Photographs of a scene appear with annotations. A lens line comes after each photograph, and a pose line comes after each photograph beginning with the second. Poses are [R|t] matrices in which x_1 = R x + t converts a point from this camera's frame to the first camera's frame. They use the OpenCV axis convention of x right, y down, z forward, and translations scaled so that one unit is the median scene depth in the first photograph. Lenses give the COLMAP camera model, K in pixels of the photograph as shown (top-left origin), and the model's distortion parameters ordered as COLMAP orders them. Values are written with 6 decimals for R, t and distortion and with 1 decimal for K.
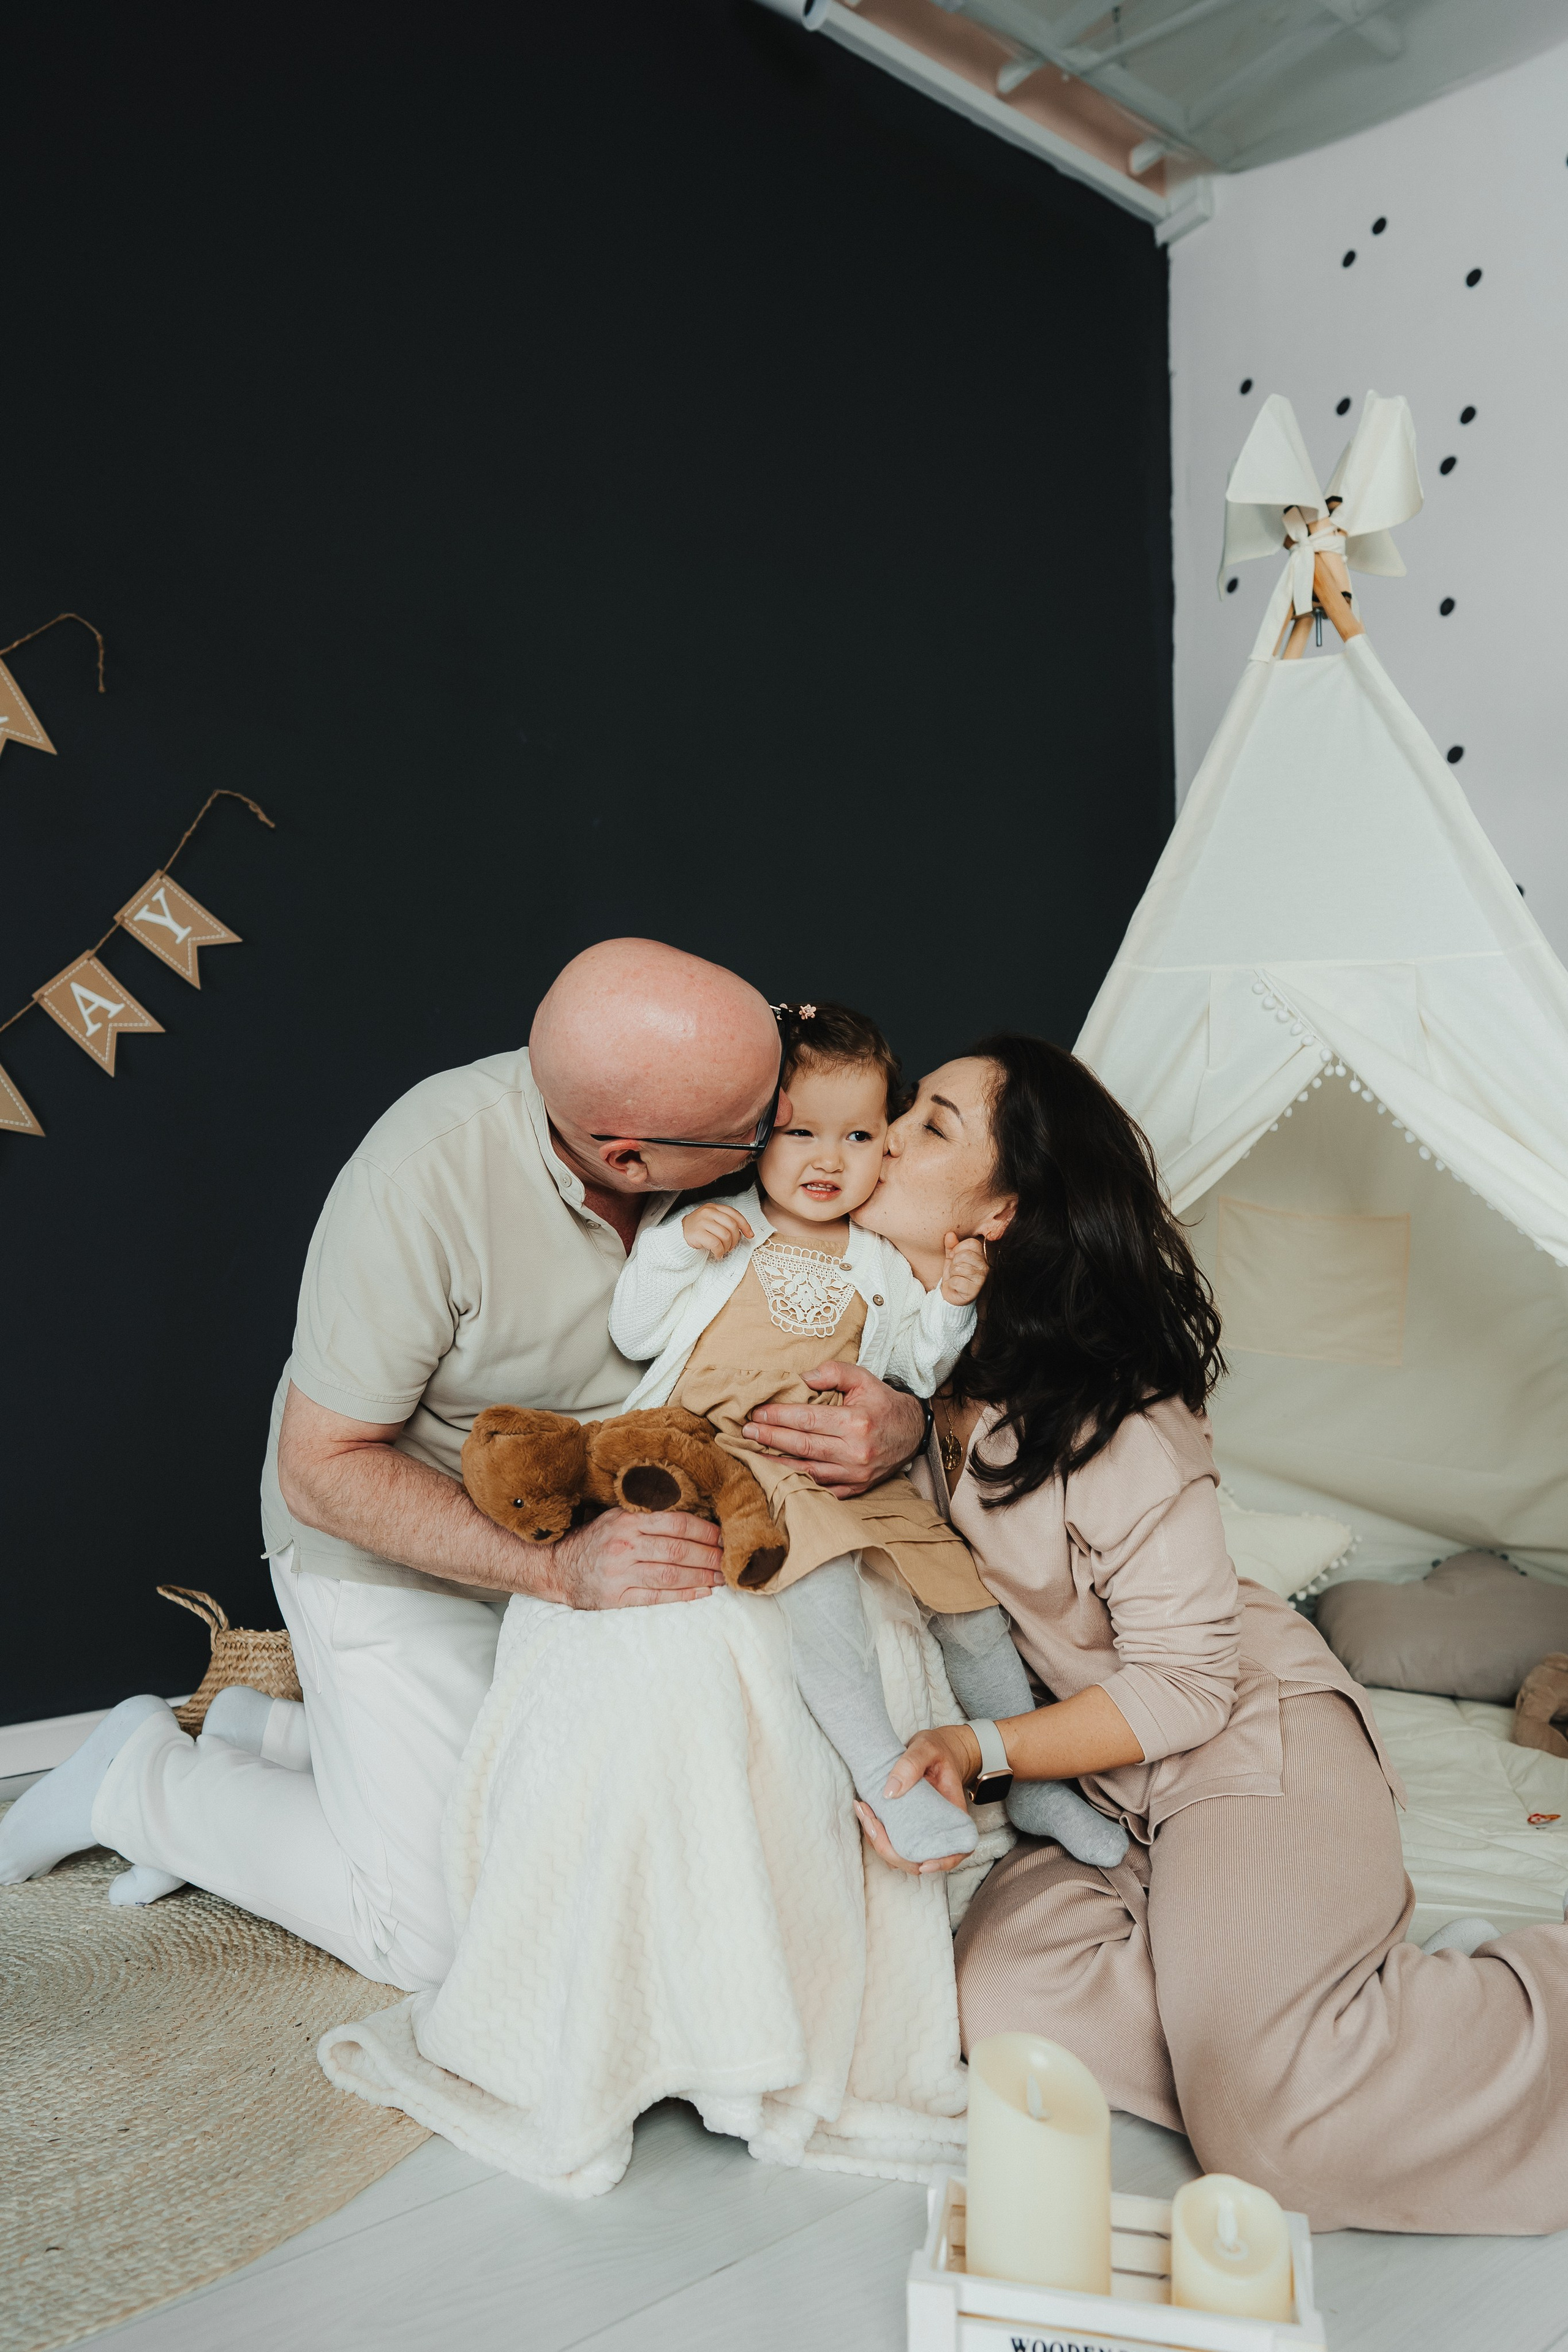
lens RADIAL K [[1574.5, 0, 784.0], [0, 1574.5, 1176.0], [0, 0, 1]] dist [0.000790, 0.003522]
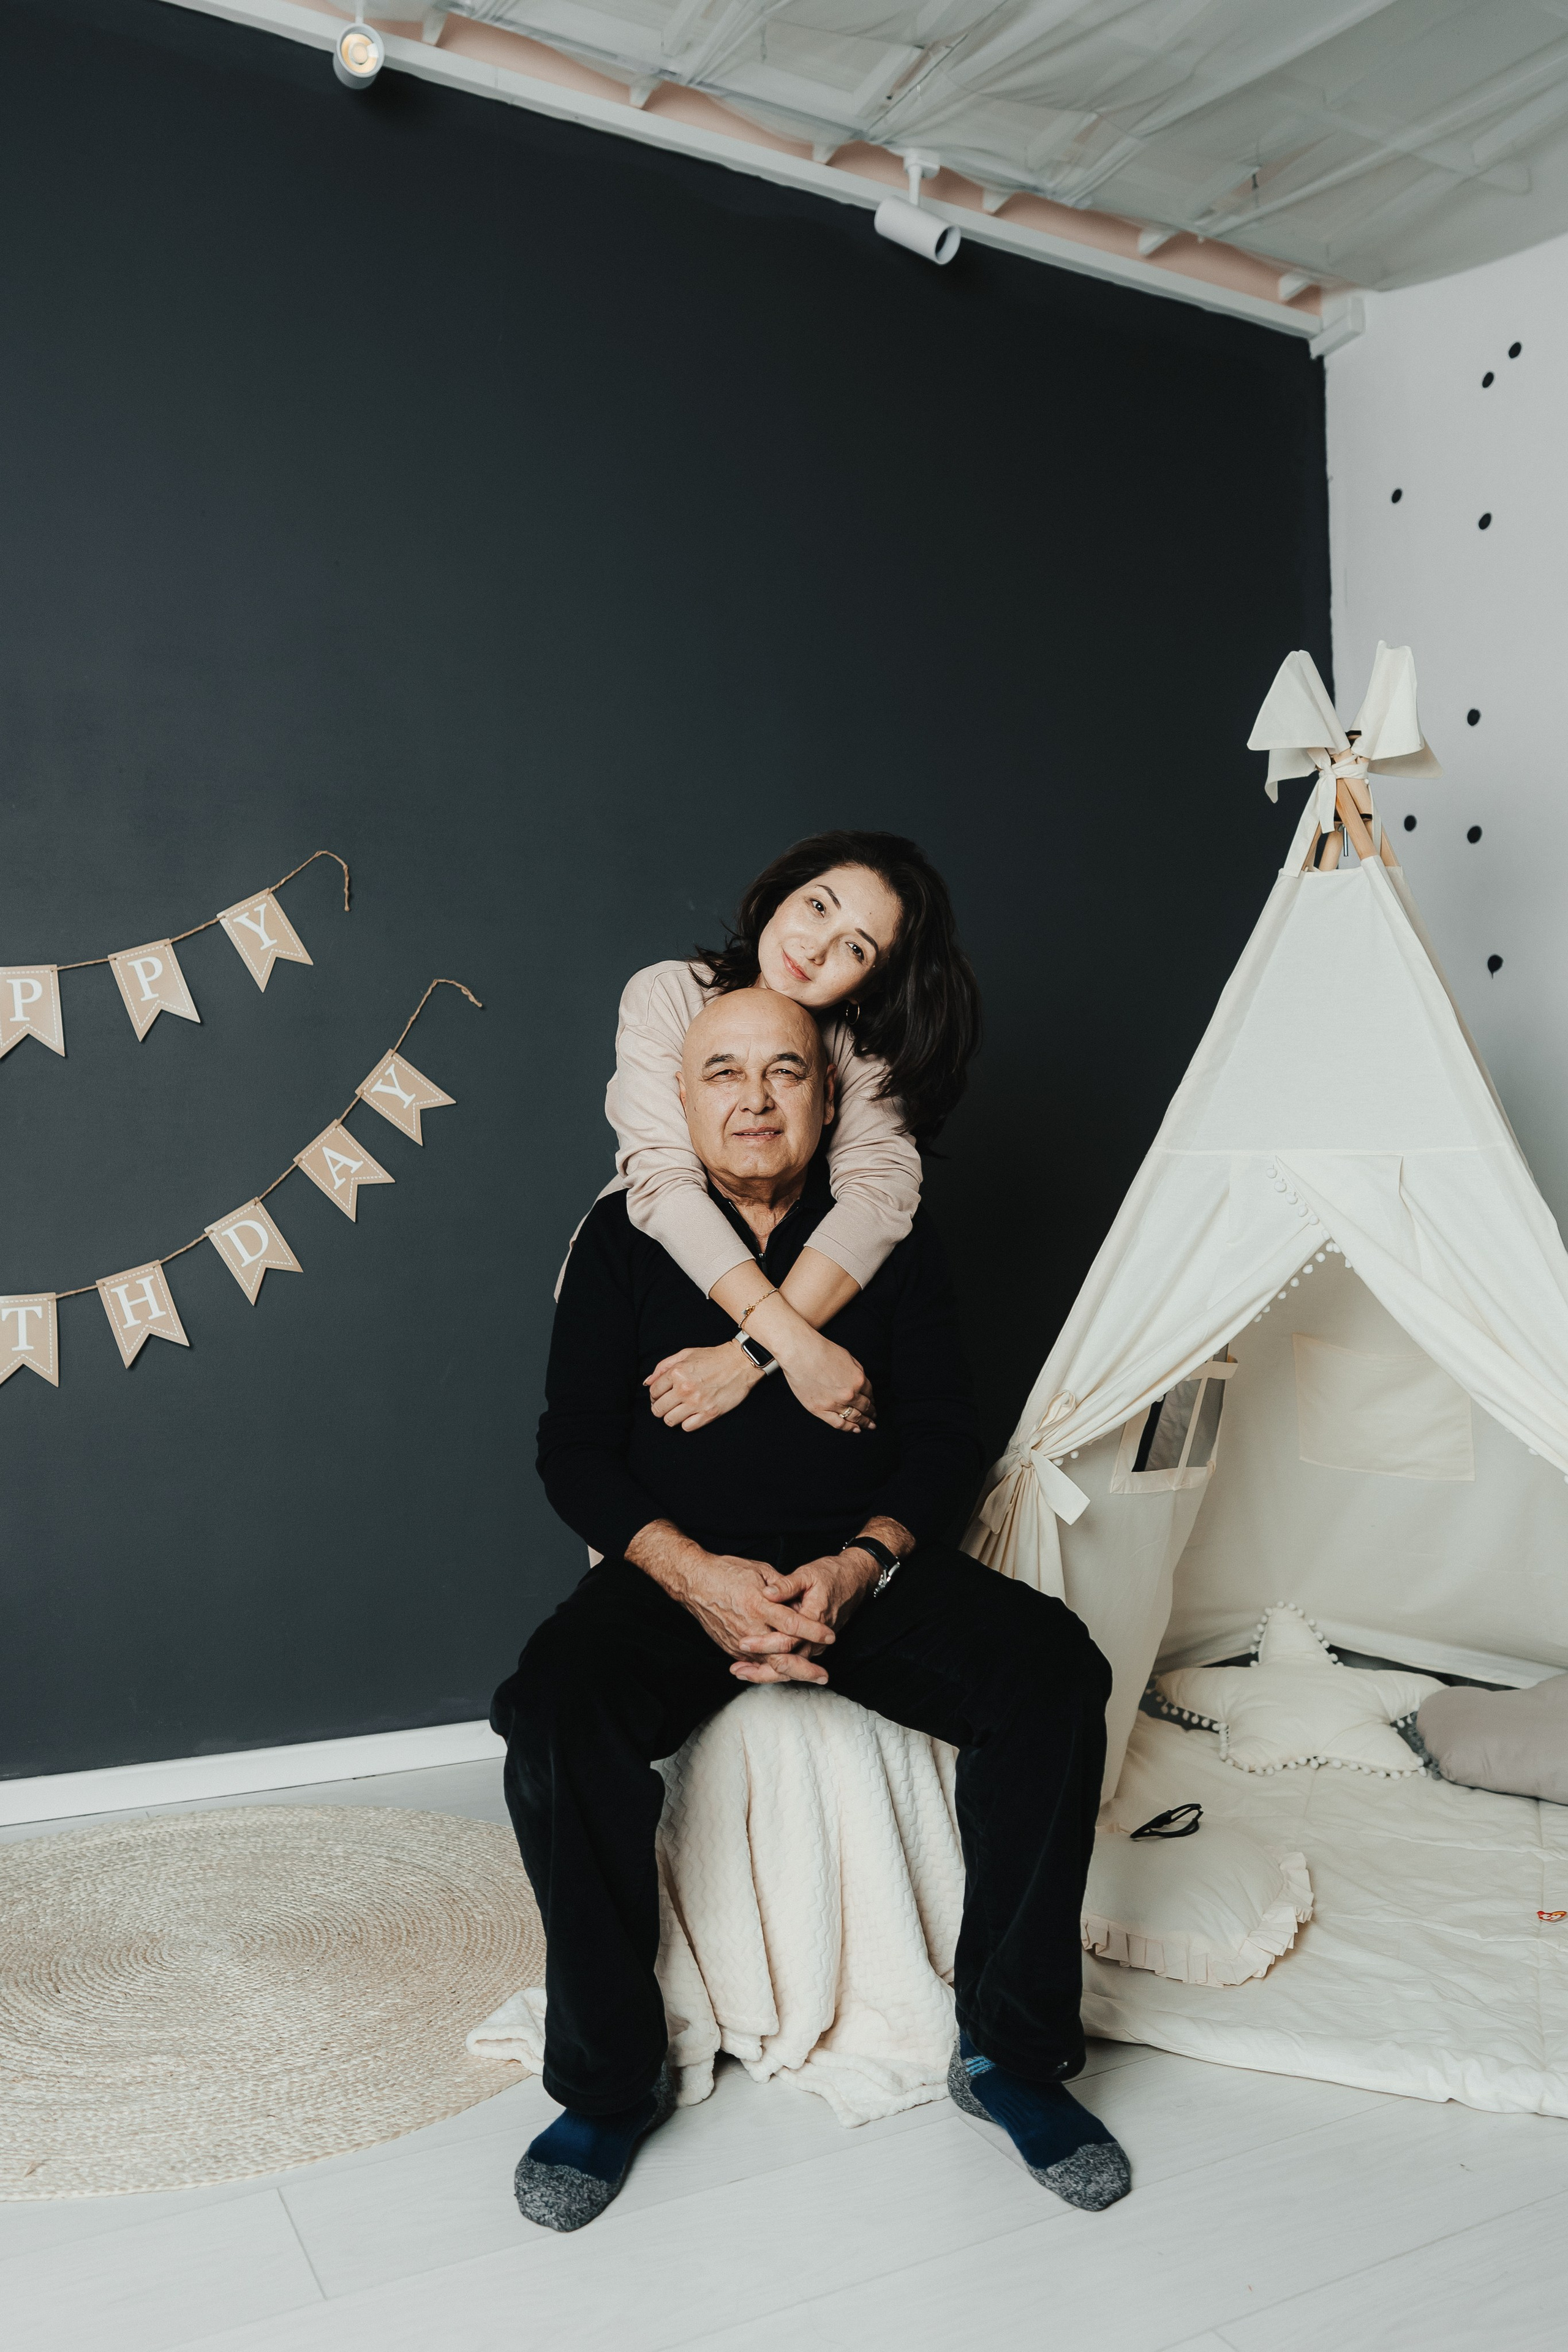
lens RADIAL K [[1716.7, 0, 767.9], [0, 1716.7, 1095.1], [0, 0, 1]] dist [0.006321, 0.007111]
pose [[0.983355, -0.010670, -0.181382, 0.155278], [0.004746, 0.999442, -0.033060, -0.127519], [0.181633, 0.031649, 0.982857, -0.301381]]
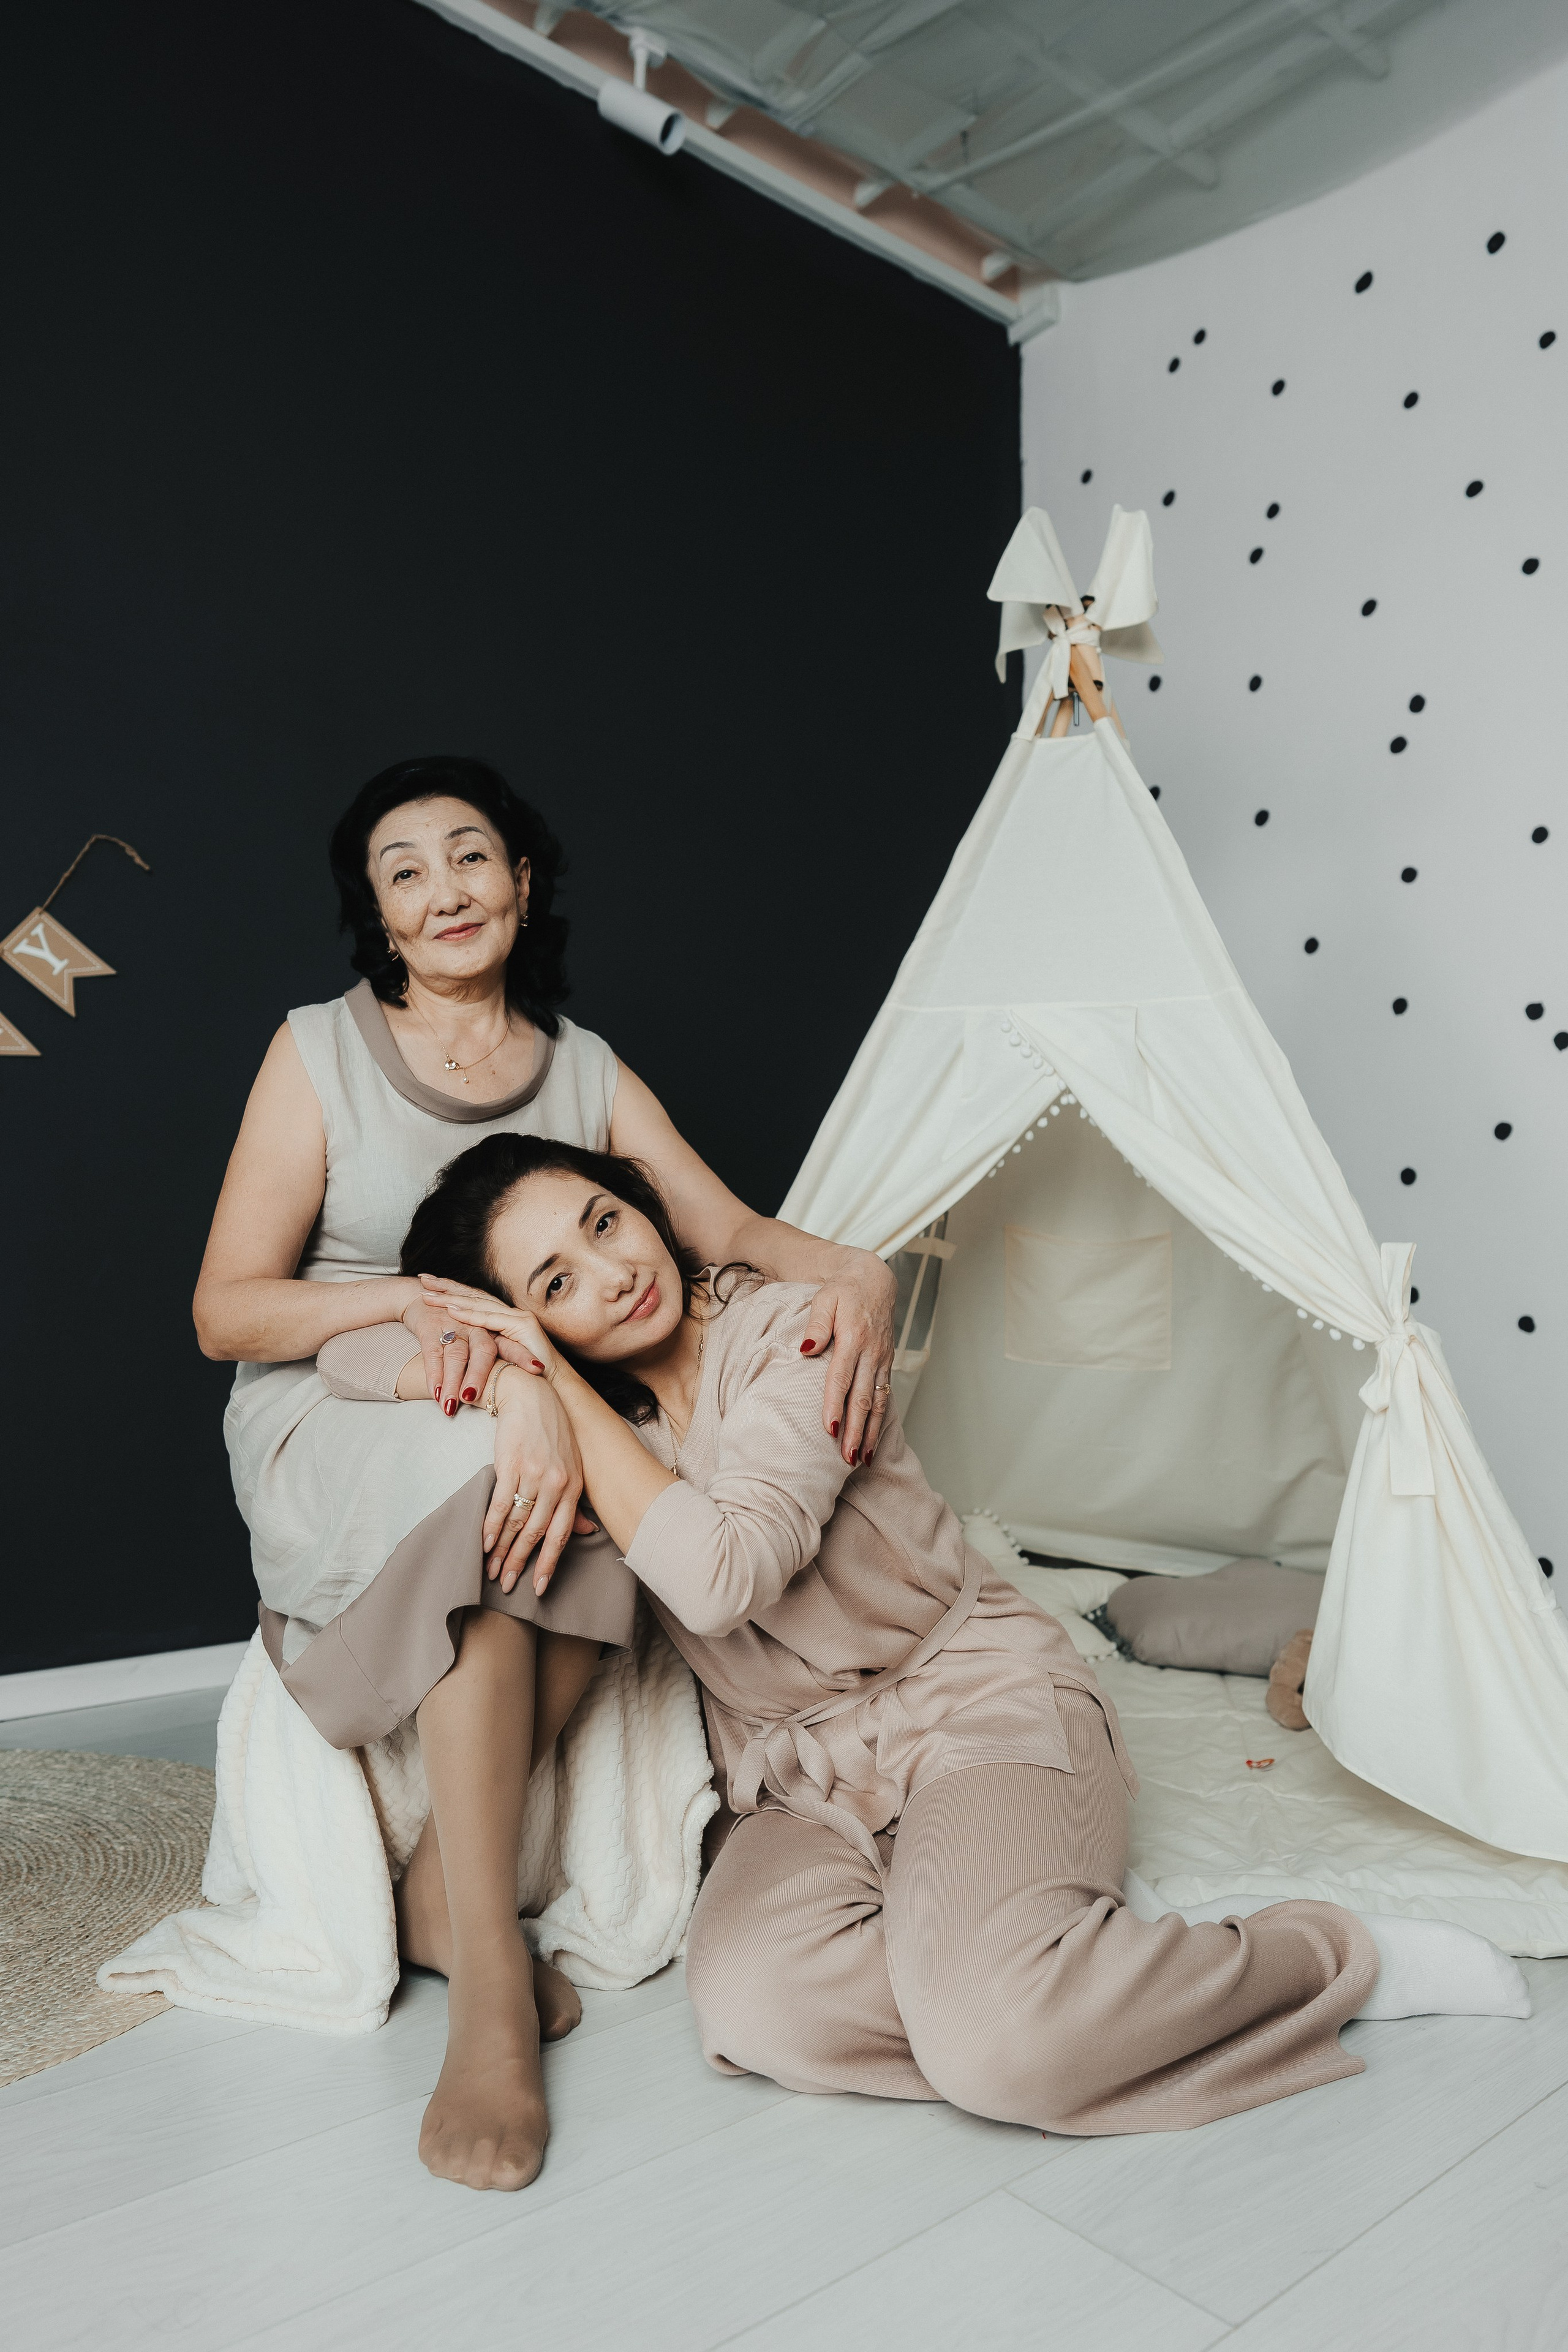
lens RADIAL K [[1572.0, 0, 790.1], [0, 1572.0, 1171.1], [0, 0, 1]] dist [0.007704, 0.005181]
pose [[0.999472, 0.008933, 0.031241, 0.103865], [-0.008083, 0.999596, -0.027235, 0.015953], [-0.031471, 0.026968, 0.999141, -0.116884]]
